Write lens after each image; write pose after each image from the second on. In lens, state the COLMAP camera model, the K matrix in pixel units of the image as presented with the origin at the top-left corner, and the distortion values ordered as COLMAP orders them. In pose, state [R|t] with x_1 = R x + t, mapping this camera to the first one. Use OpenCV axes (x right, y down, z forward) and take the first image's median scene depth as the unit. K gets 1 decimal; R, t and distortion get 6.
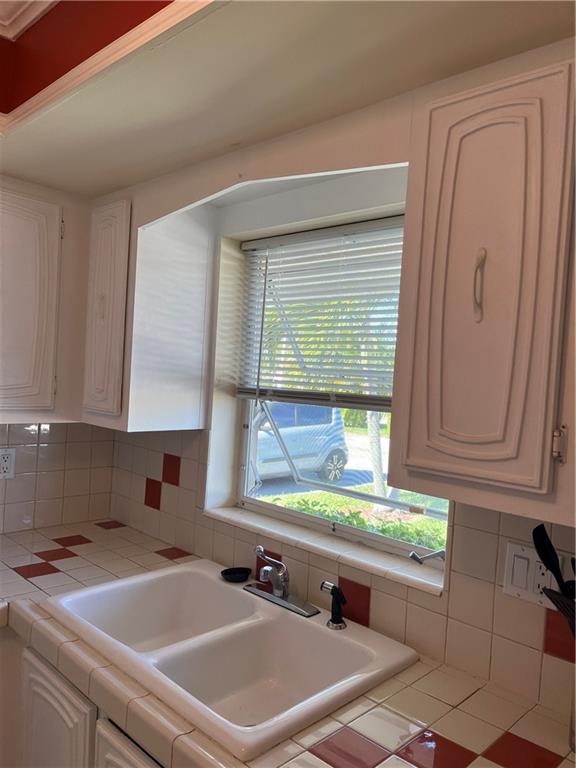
lens RADIAL K [[589.3, 0, 288.0], [0, 589.3, 384.0], [0, 0, 1]] dist [0.110617, -0.137417]
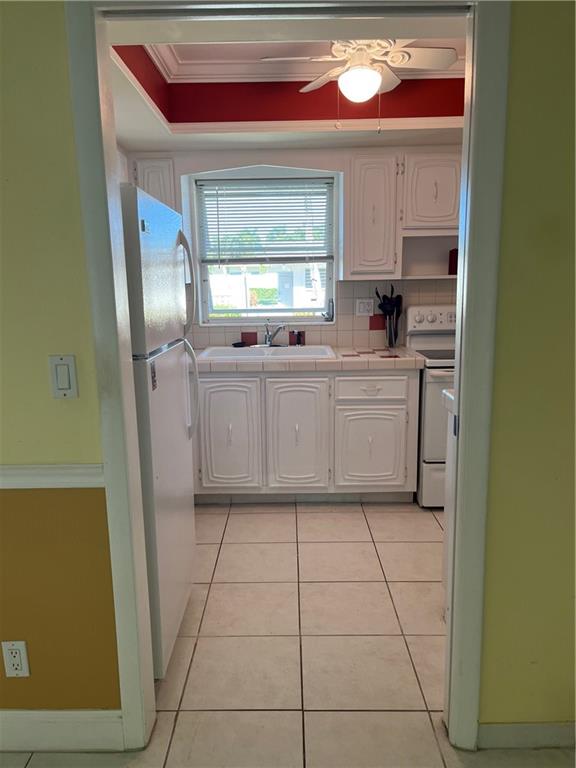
lens RADIAL K [[589.3, 0, 288.0], [0, 589.3, 384.0], [0, 0, 1]] dist [0.110617, -0.137417]
pose [[0.721380, -0.192237, 0.665324, -1.679415], [0.072732, 0.976419, 0.203264, 0.036108], [-0.688709, -0.098241, 0.718351, -0.829960]]
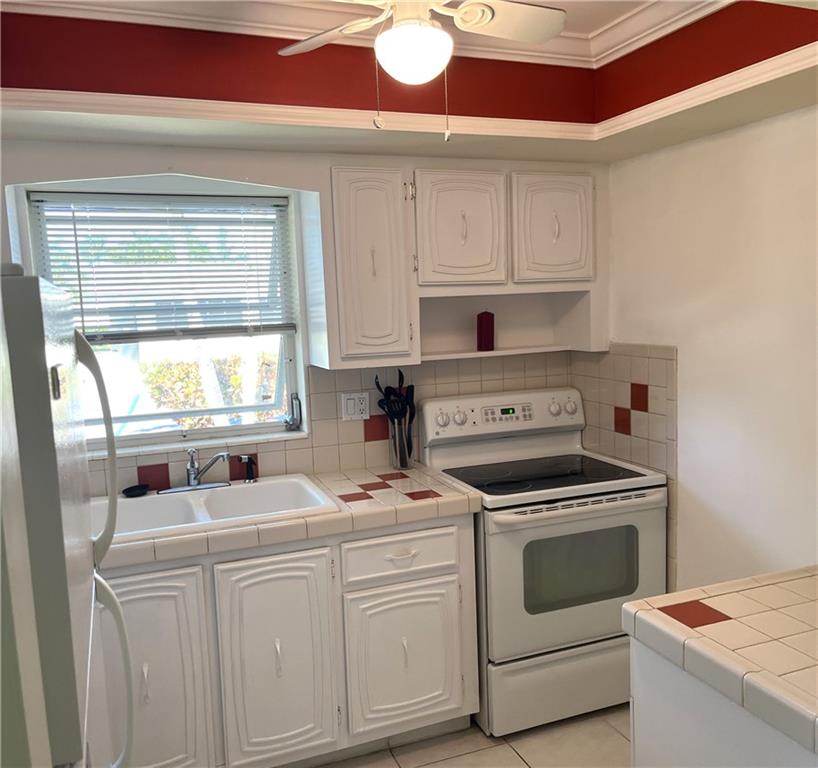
lens RADIAL K [[766.1, 0, 432.0], [0, 766.1, 386.2], [0, 0, 1]] dist [0.043168, -0.009533]
pose [[0.394163, -0.183351, 0.900565, -1.406396], [0.074980, 0.983046, 0.167326, -0.116580], [-0.915977, 0.001571, 0.401228, -0.190635]]
